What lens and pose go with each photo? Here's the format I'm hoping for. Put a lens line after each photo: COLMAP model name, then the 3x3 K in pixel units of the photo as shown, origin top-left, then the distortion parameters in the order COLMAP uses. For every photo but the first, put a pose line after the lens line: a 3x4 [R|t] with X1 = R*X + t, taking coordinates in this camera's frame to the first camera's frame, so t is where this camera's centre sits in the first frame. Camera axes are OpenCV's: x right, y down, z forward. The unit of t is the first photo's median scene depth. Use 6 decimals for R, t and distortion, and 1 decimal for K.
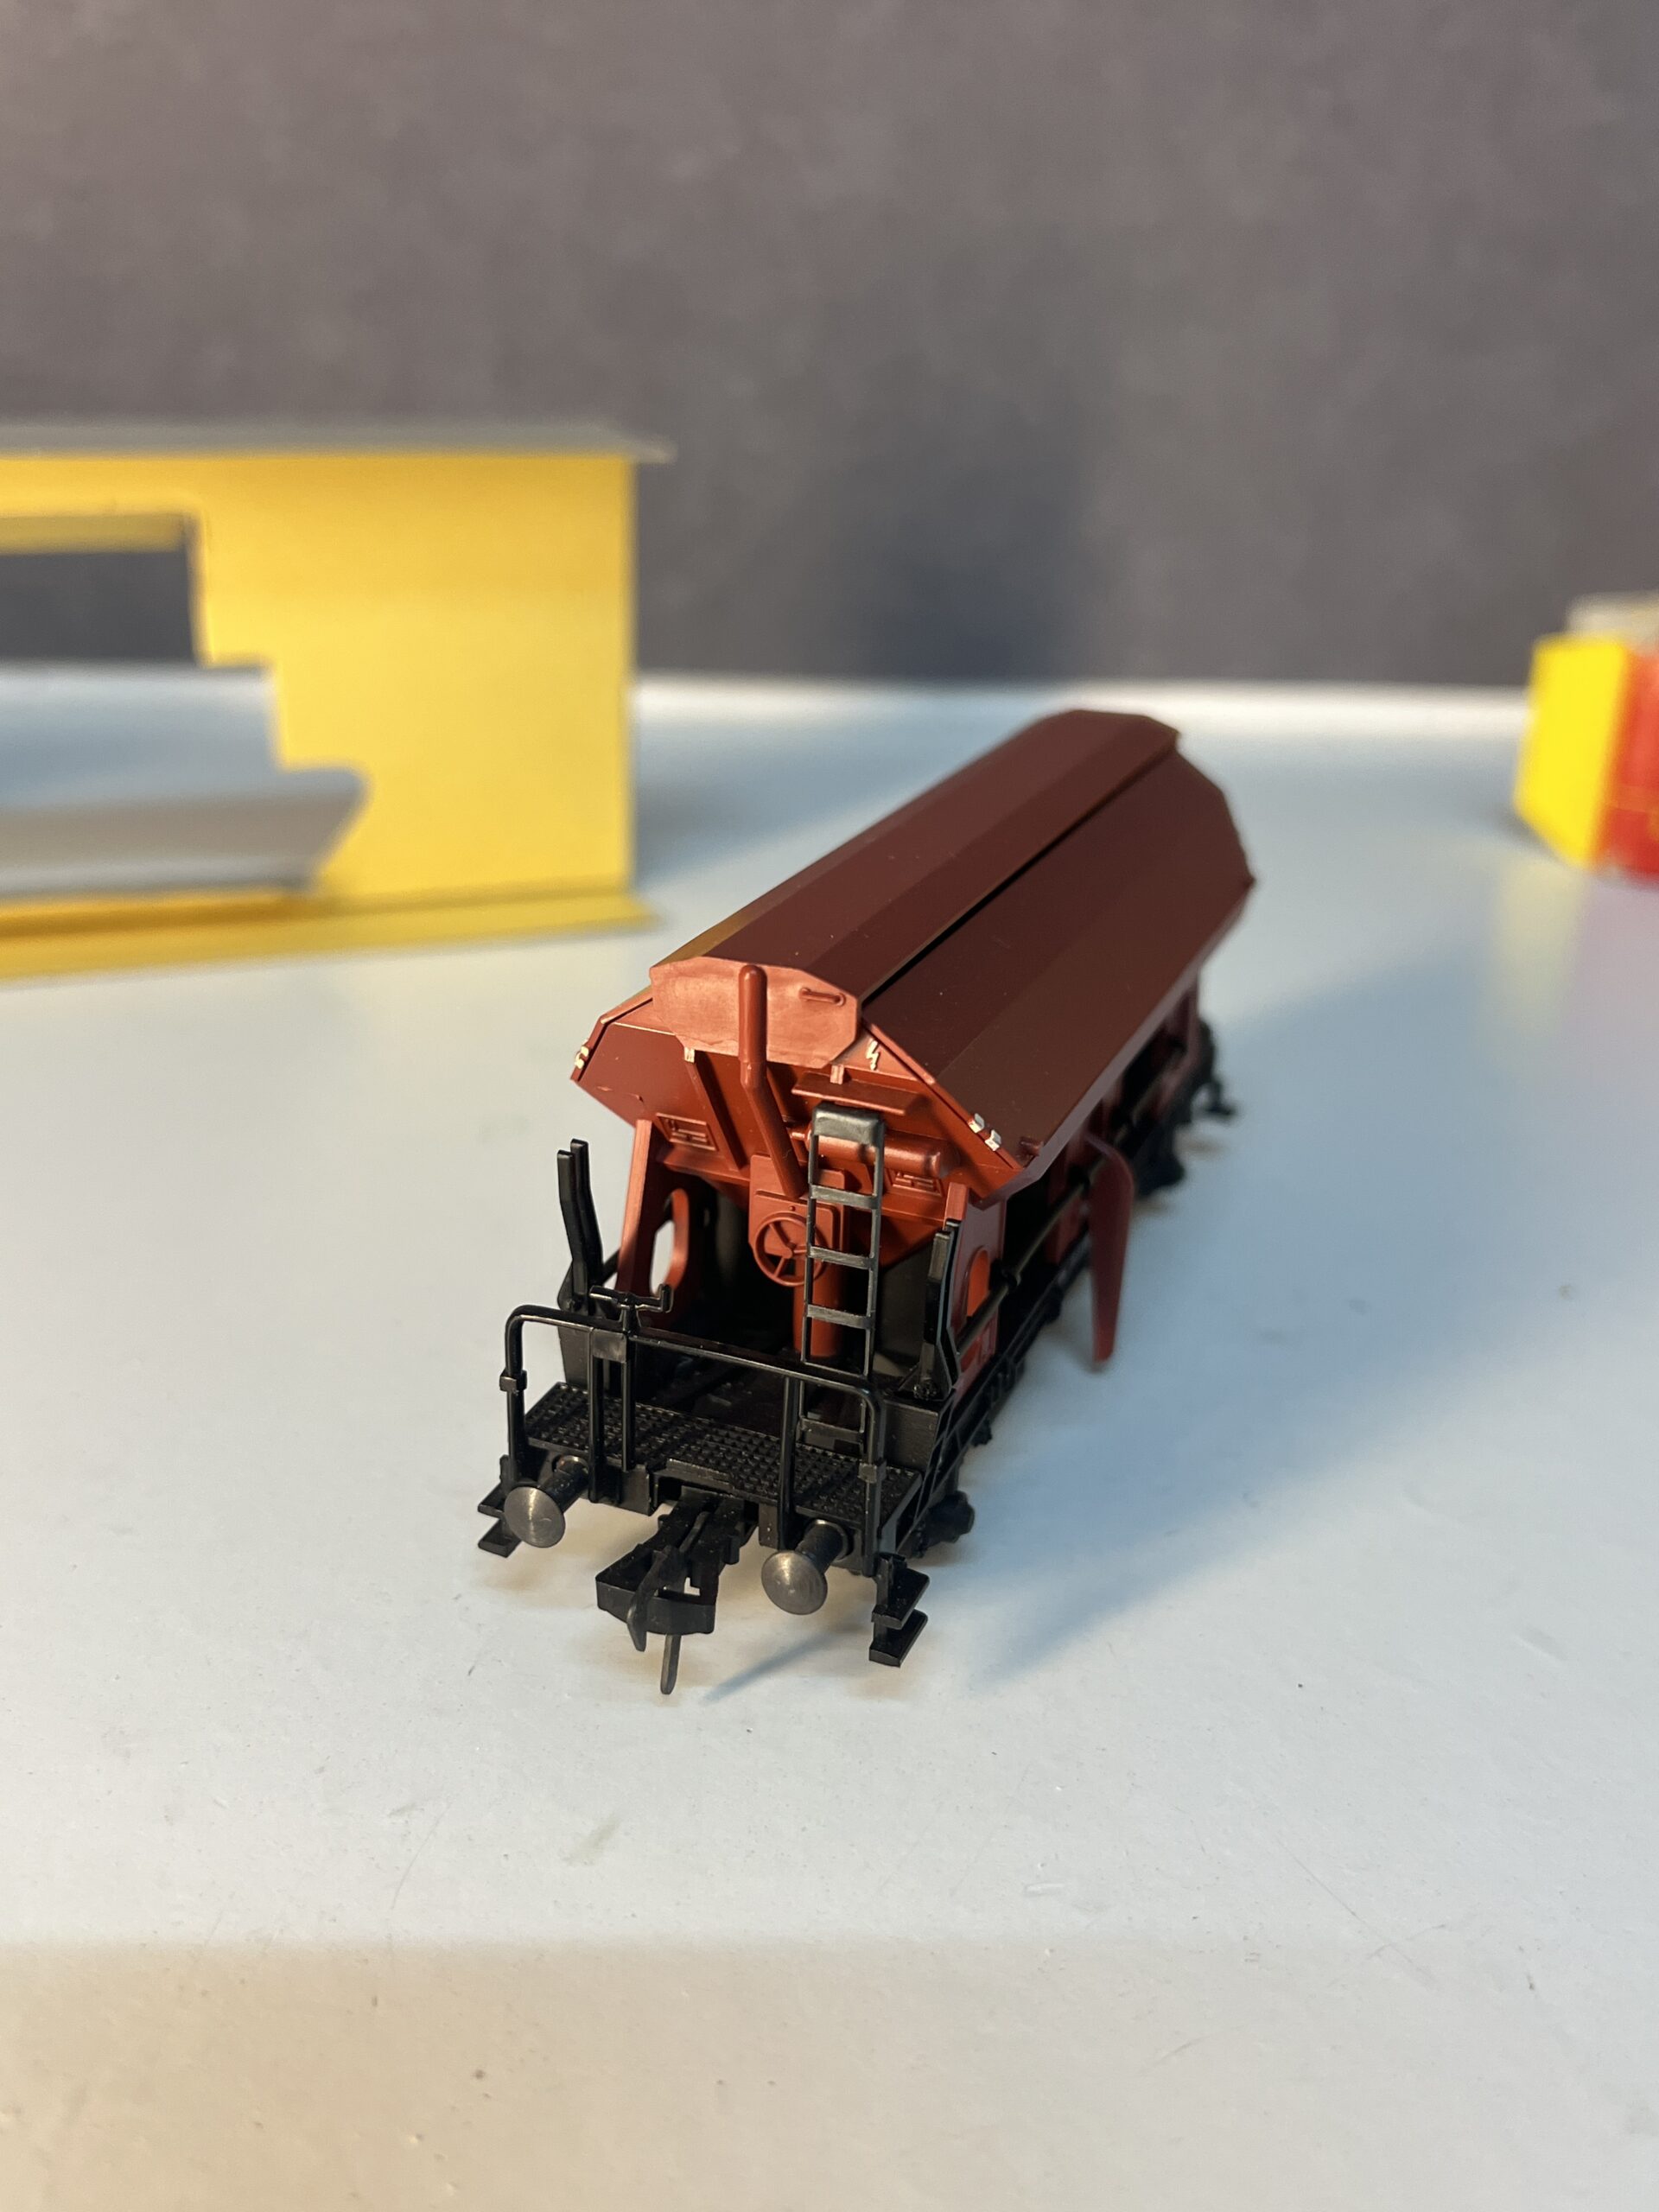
lens RADIAL K [[2253.8, 0, 854.3], [0, 2253.8, 1122.2], [0, 0, 1]] dist [-0.028919, 0.000000]
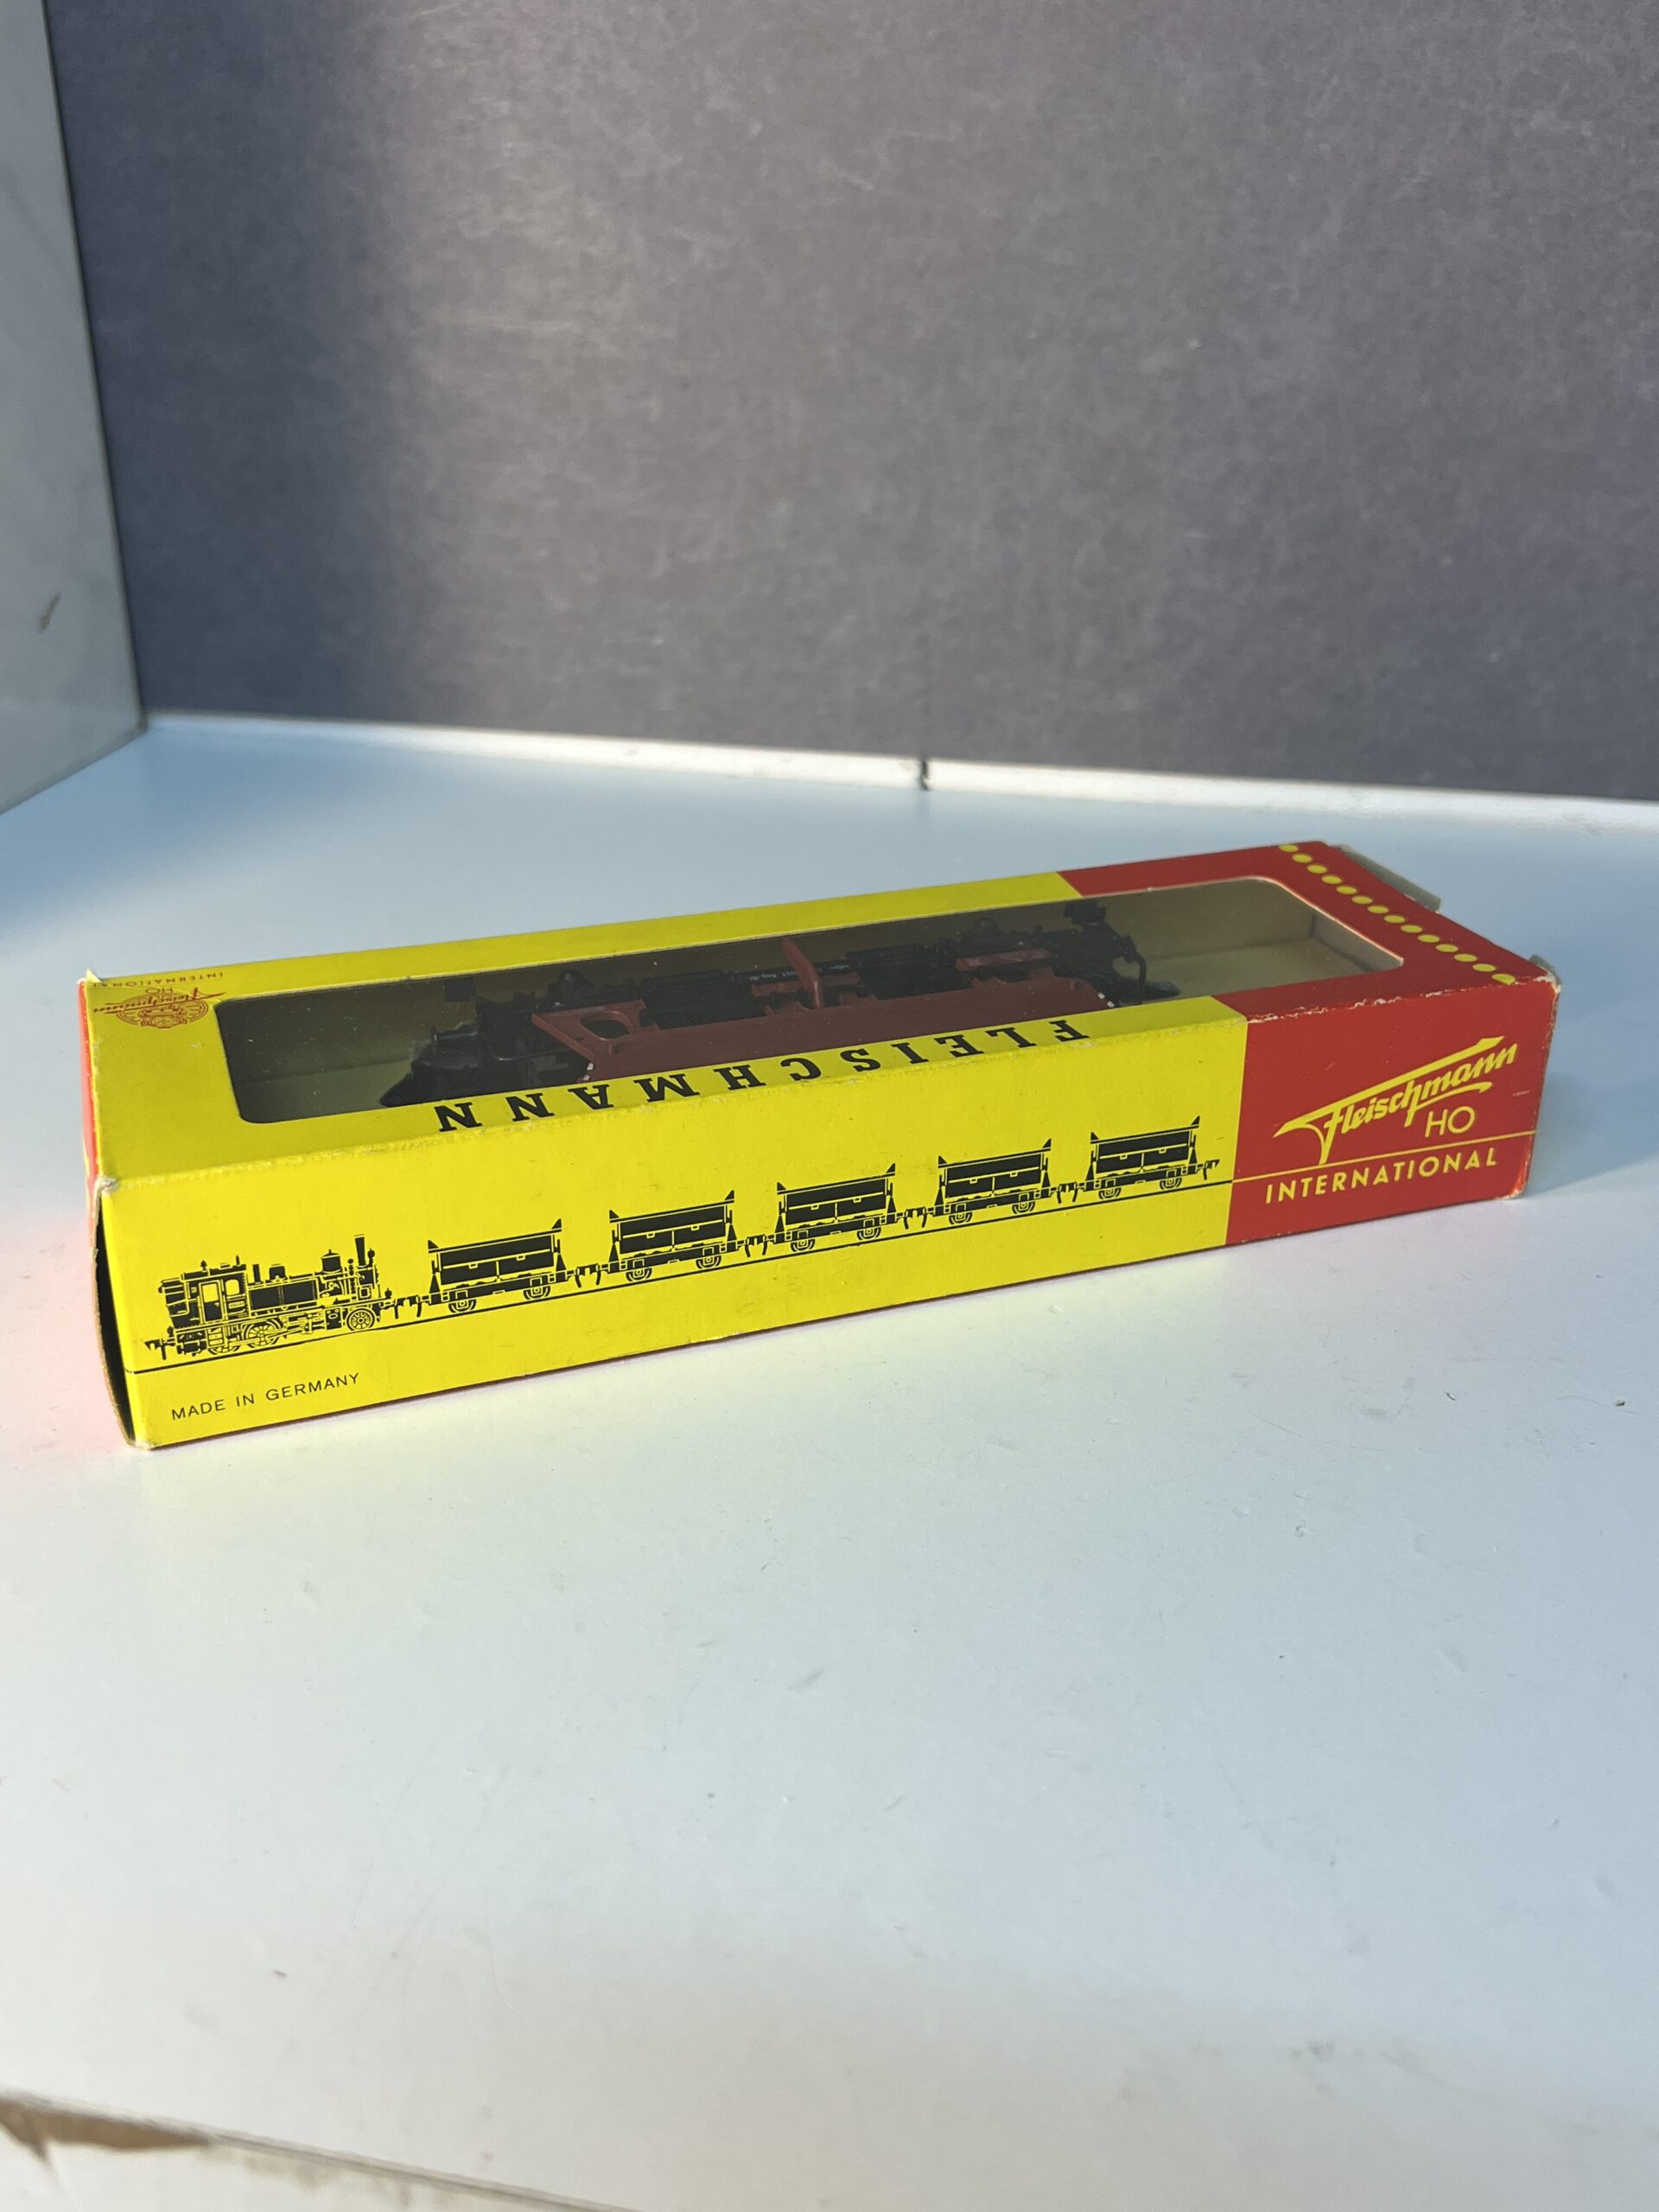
lens RADIAL K [[2253.8, 0, 793.8], [0, 2253.8, 1103.5], [0, 0, 1]] dist [-0.028919, 0.000000]
pose [[0.953022, 0.091740, -0.288675, 0.153735], [-0.076879, 0.995084, 0.062428, -0.104836], [0.292983, -0.037303, 0.955390, -0.291289]]
